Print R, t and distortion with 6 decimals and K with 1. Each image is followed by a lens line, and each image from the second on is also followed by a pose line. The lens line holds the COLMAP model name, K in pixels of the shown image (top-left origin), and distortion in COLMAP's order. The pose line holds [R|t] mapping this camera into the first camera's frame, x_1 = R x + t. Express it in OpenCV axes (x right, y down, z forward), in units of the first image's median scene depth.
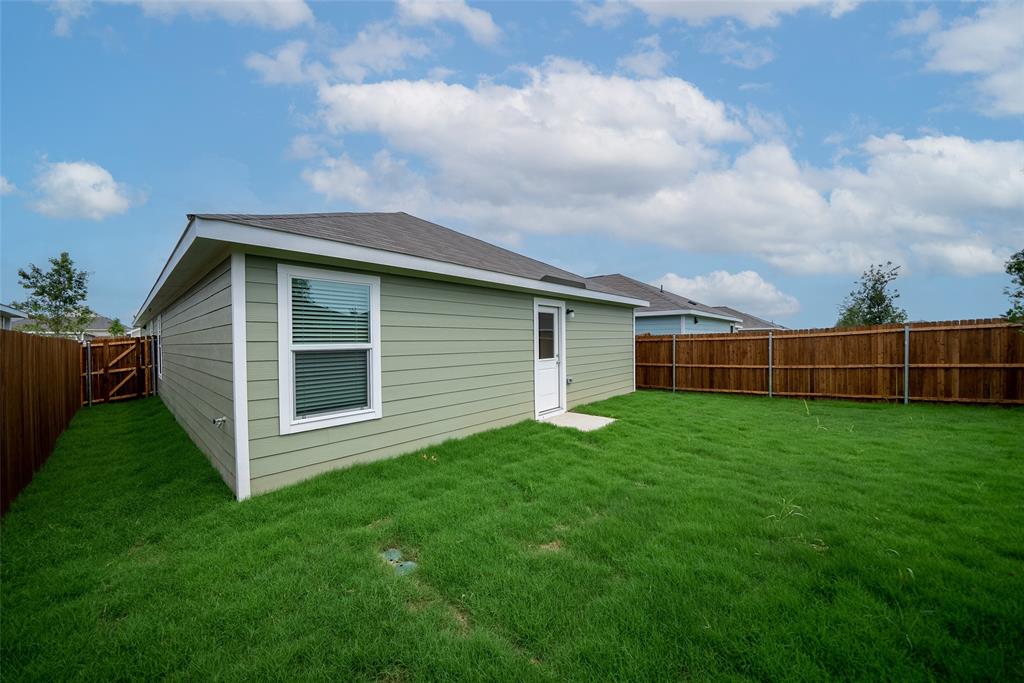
lens RADIAL K [[358.0, 0, 510.4], [0, 358.0, 342.4], [0, 0, 1]] dist [-0.010609, -0.000098]
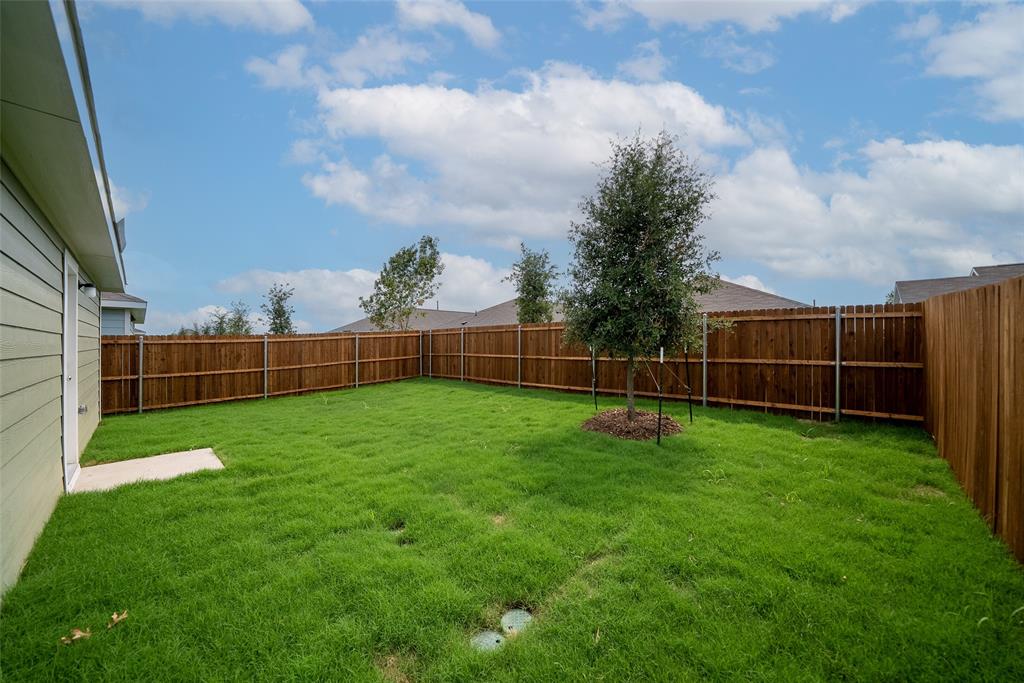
lens RADIAL K [[358.0, 0, 505.2], [0, 358.0, 344.0], [0, 0, 1]] dist [-0.010609, -0.000098]
pose [[0.059260, 0.009643, 0.998196, -0.339508], [0.010860, 0.999888, -0.010304, 0.018255], [-0.998183, 0.011451, 0.059149, 0.320589]]
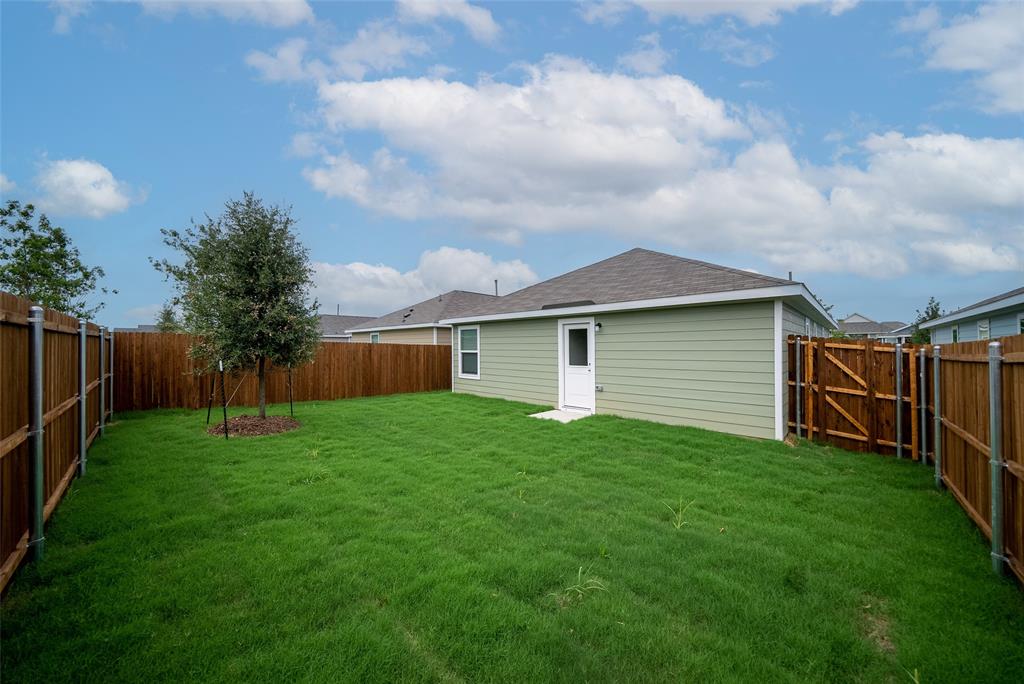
lens RADIAL K [[358.0, 0, 511.7], [0, 358.0, 344.4], [0, 0, 1]] dist [-0.010609, -0.000098]
pose [[-0.039977, 0.002966, -0.999196, 1.271086], [-0.003785, 0.999988, 0.003120, -0.029766], [0.999193, 0.003906, -0.039965, 0.773795]]
